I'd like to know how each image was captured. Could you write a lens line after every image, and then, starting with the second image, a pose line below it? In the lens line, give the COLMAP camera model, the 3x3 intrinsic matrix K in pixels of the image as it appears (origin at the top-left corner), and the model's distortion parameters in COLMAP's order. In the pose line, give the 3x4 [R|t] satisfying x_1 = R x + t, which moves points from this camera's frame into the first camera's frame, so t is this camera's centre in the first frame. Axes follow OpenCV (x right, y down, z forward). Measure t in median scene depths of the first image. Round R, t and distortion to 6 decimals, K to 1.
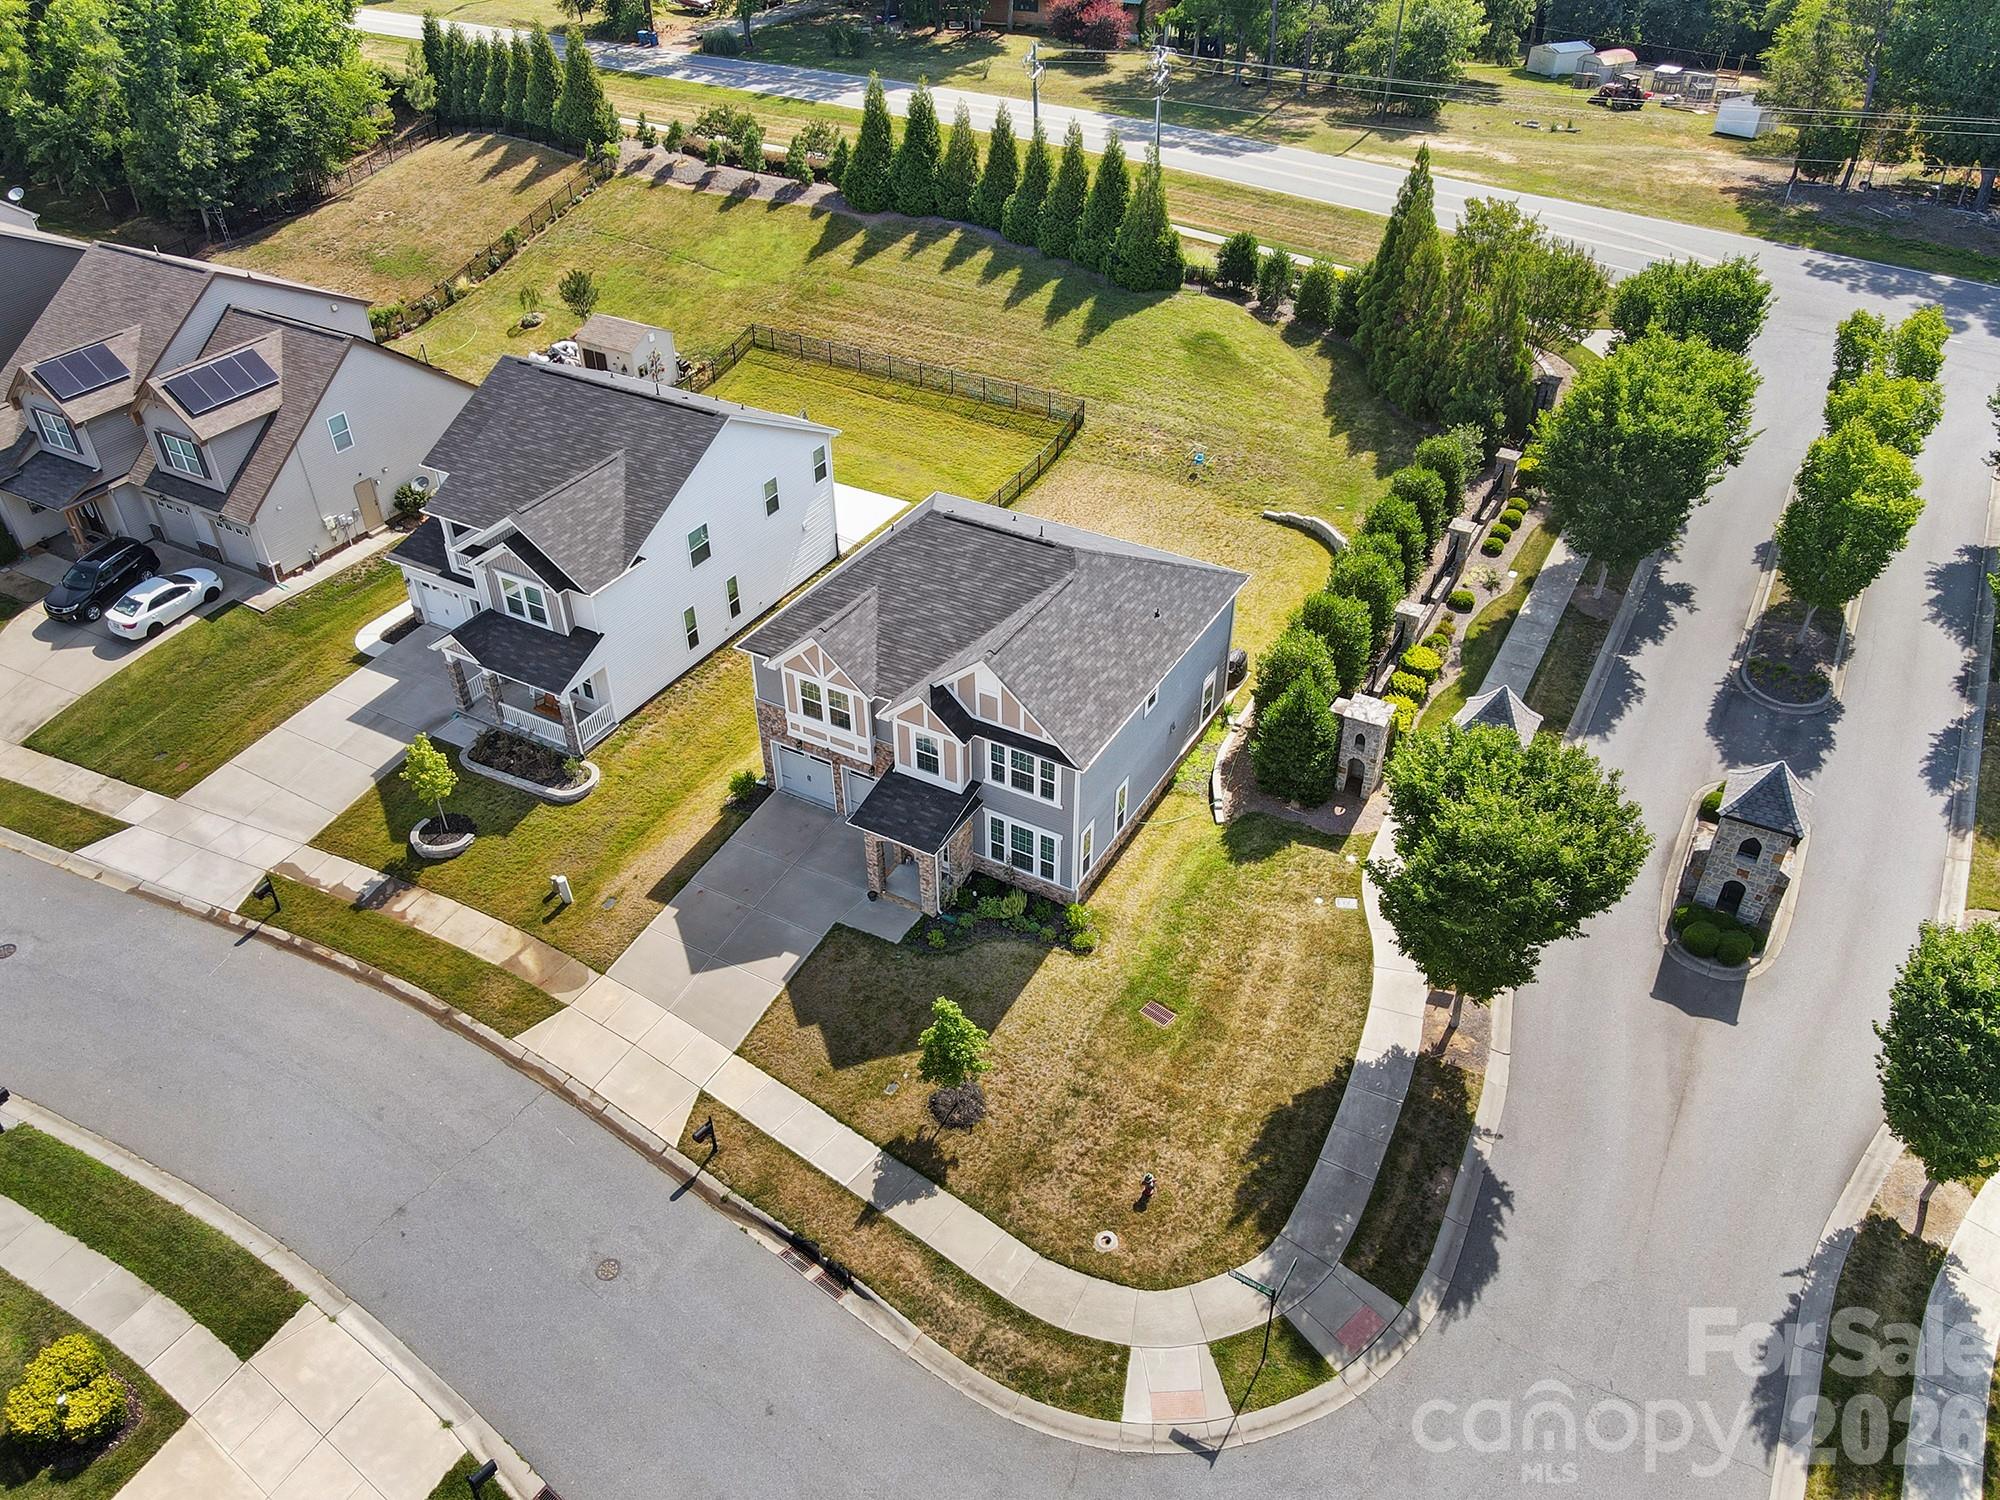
lens RADIAL K [[1470.1, 0, 1006.1], [0, 1470.1, 753.7], [0, 0, 1]] dist [-0.000105, 0.028136]
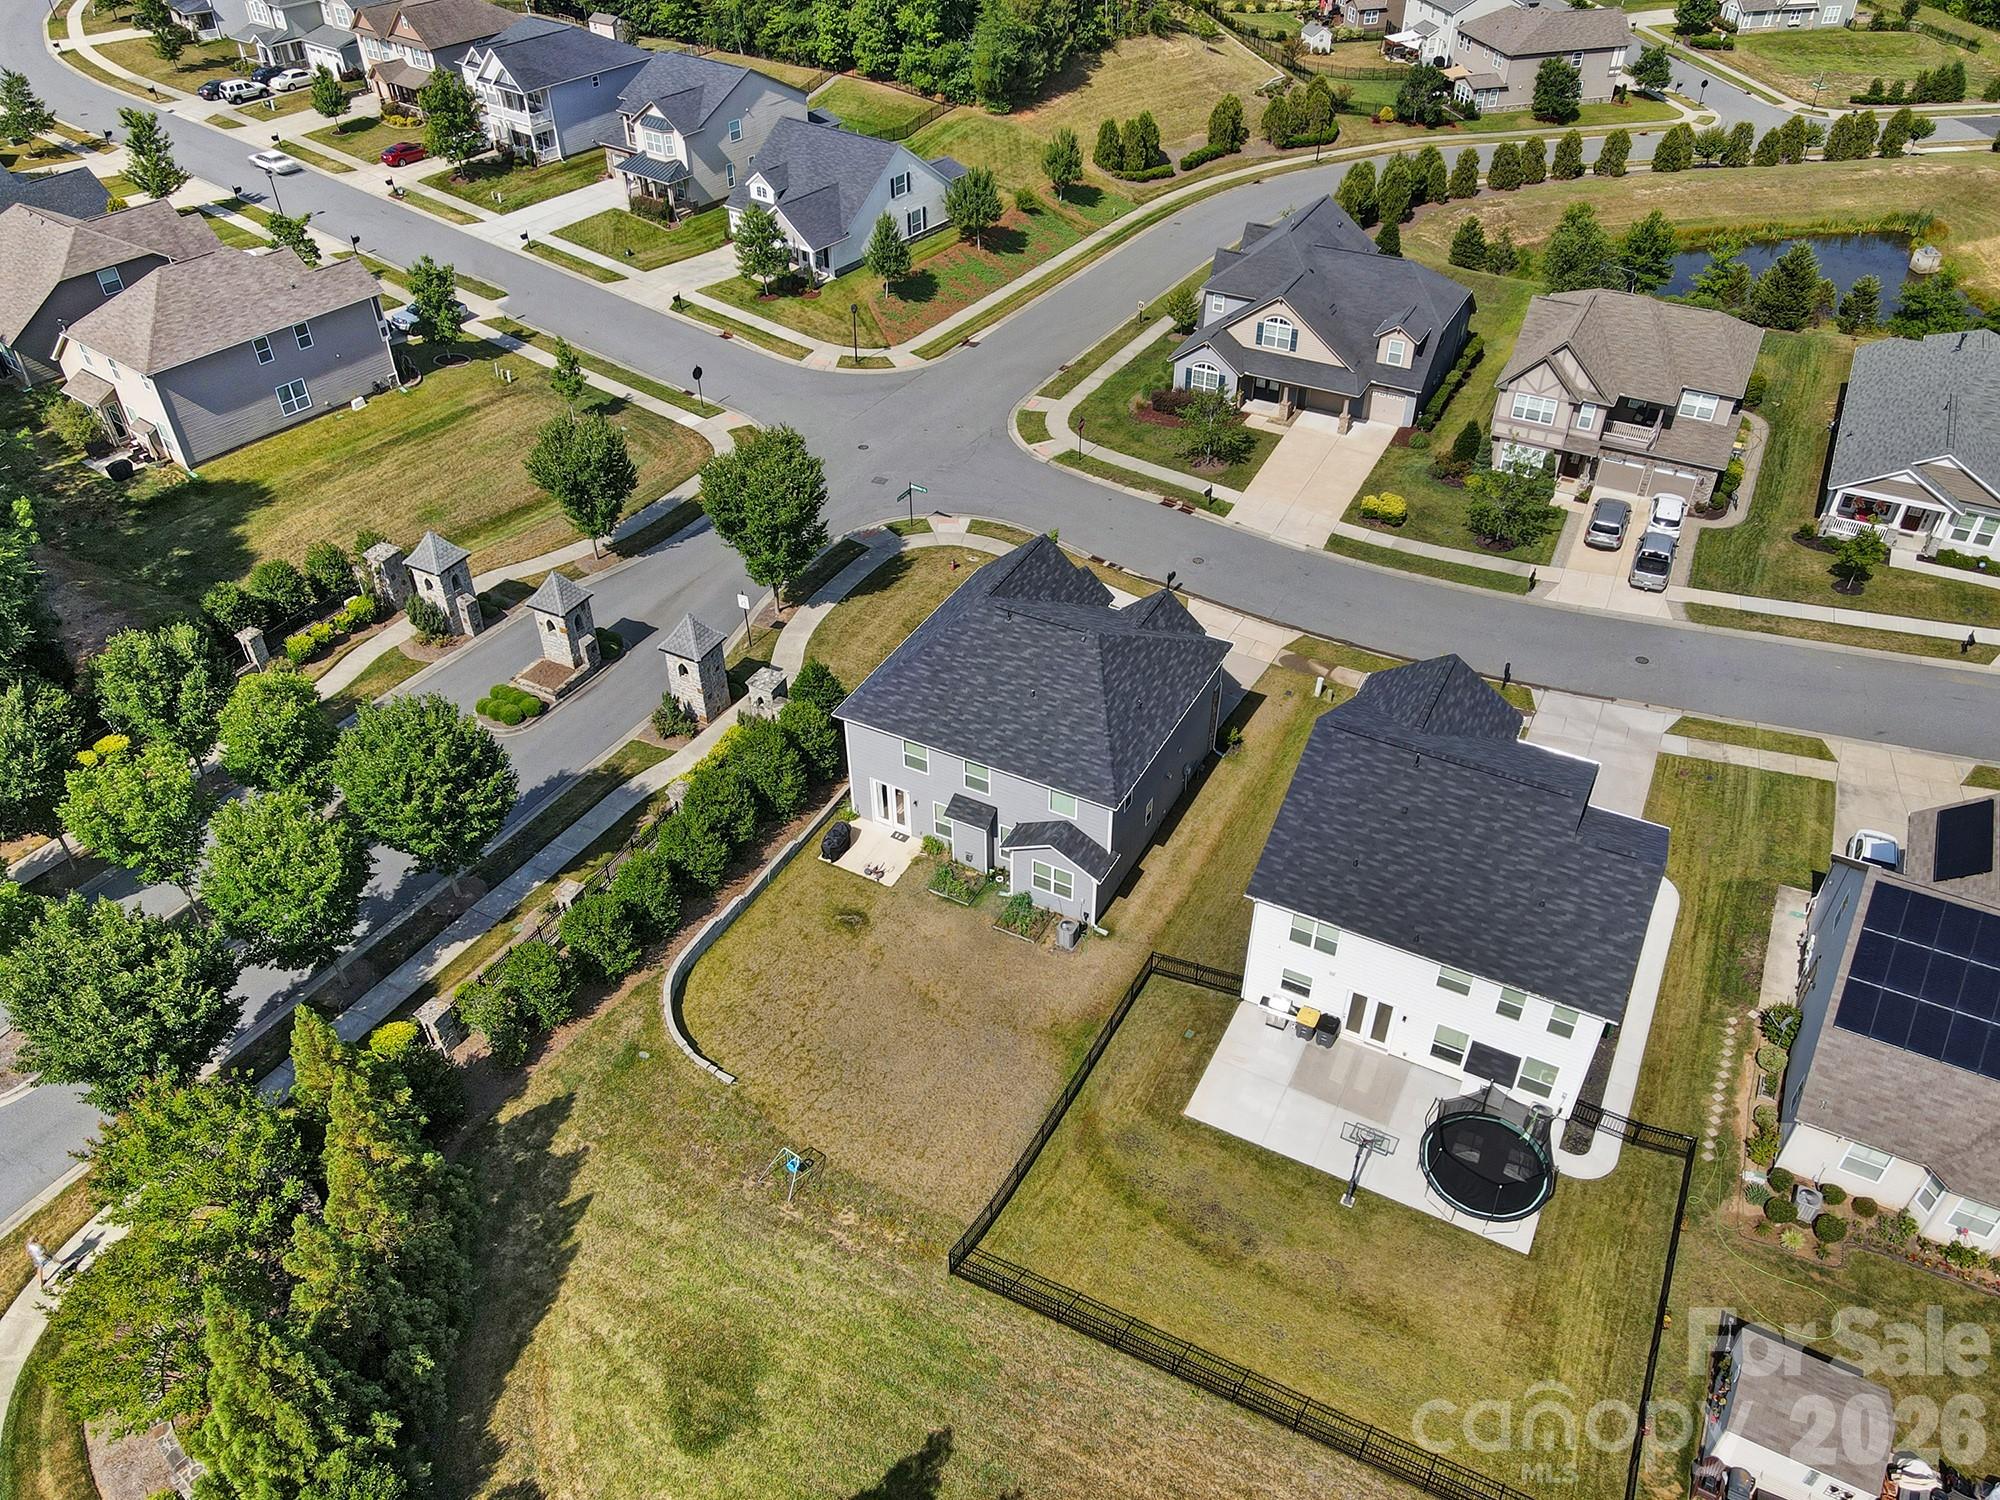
lens RADIAL K [[1470.1, 0, 1006.1], [0, 1470.1, 753.7], [0, 0, 1]] dist [-0.000105, 0.028136]
pose [[-0.999505, 0.027002, -0.016124, 0.052361], [-0.009308, 0.235746, 0.971770, -1.458288], [0.030041, 0.971439, -0.235378, 1.512786]]
